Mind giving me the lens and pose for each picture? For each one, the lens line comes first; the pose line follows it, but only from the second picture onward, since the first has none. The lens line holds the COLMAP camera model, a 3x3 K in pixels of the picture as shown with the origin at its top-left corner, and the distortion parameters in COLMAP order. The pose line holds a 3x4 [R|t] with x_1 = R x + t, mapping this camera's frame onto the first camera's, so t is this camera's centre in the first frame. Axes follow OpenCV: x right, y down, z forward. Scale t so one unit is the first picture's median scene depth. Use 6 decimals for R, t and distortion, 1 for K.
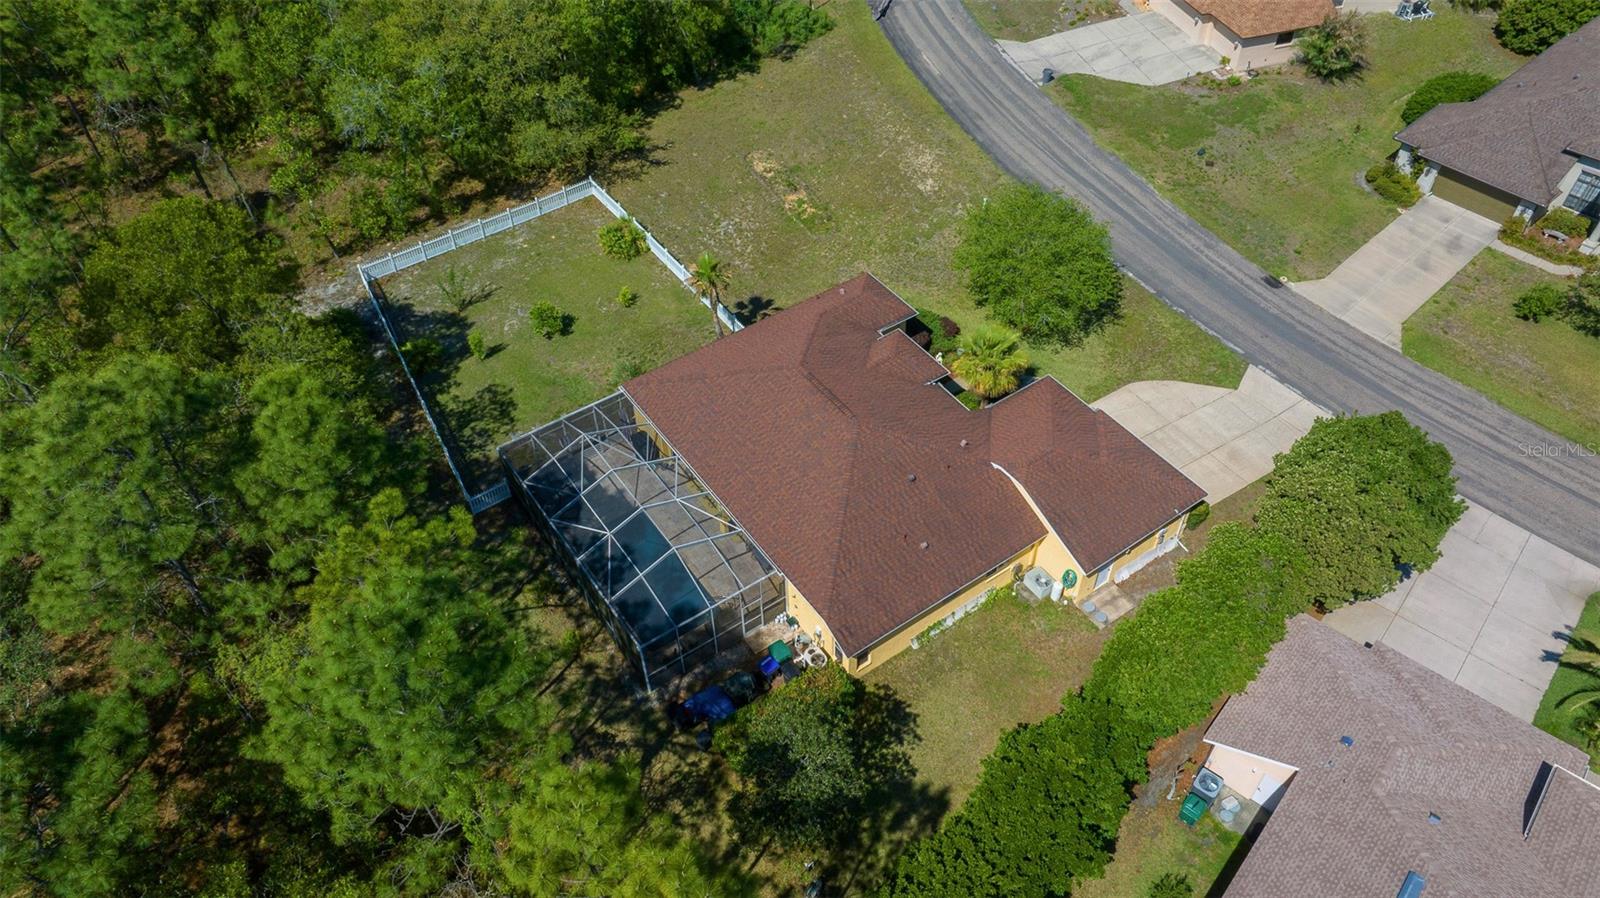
lens RADIAL K [[1127.4, 0, 800.0], [0, 1127.4, 449.0], [0, 0, 1]] dist [-0.007162, -0.002104]
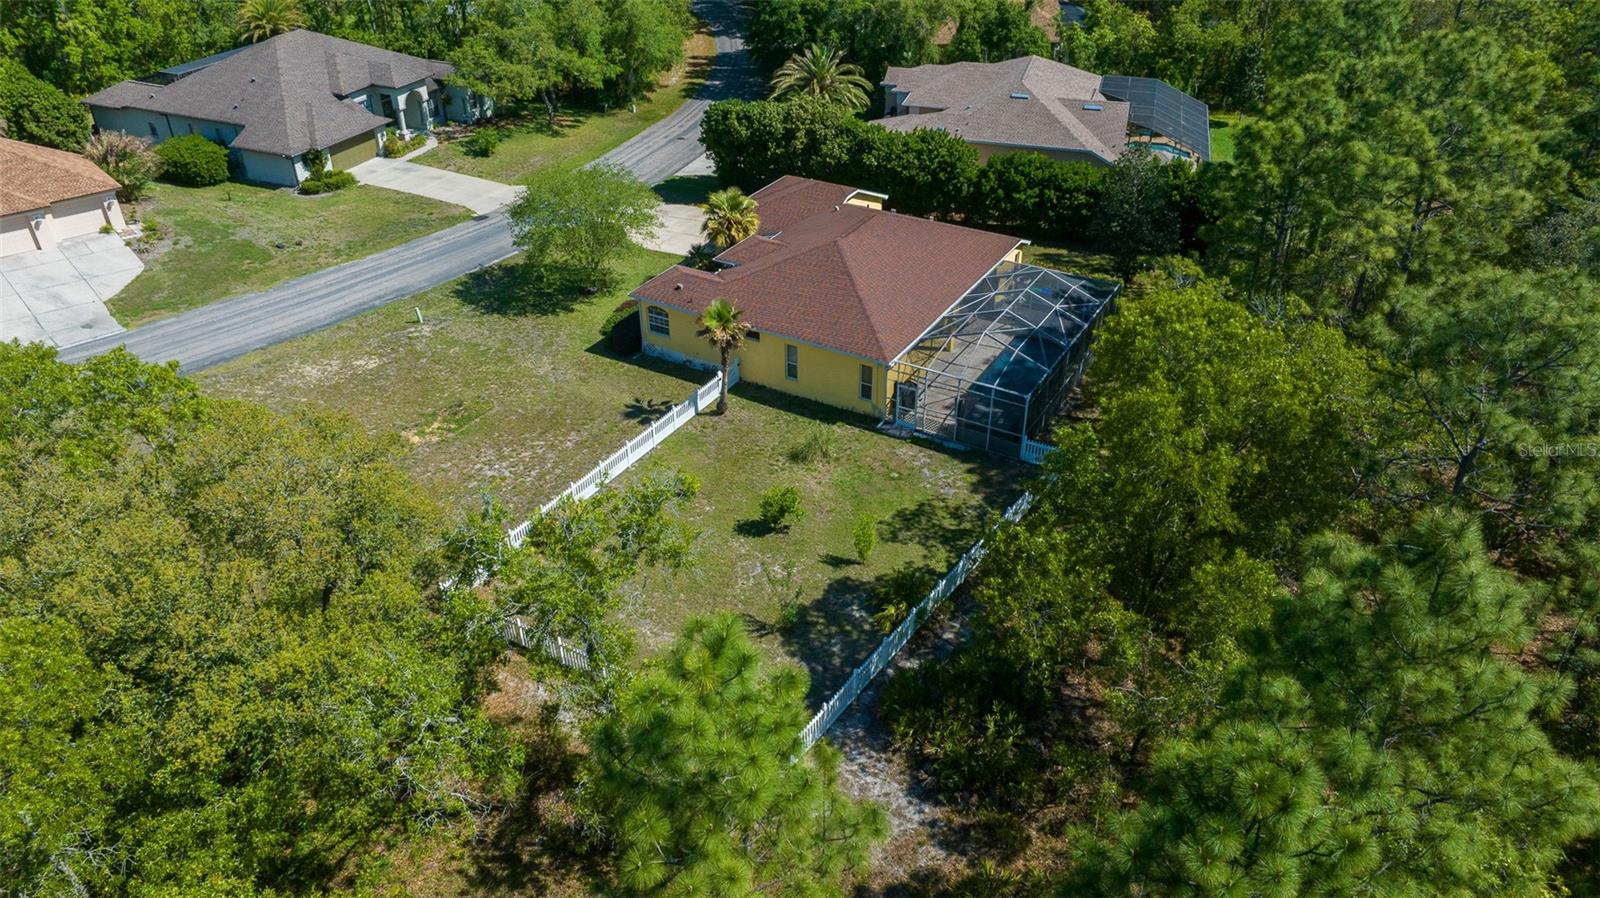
lens RADIAL K [[1127.4, 0, 800.0], [0, 1127.4, 449.0], [0, 0, 1]] dist [-0.007162, -0.002104]
pose [[-0.410620, -0.491569, 0.767952, -0.716840], [0.662265, 0.418125, 0.621753, -0.534697], [-0.626734, 0.763892, 0.153859, 0.751060]]
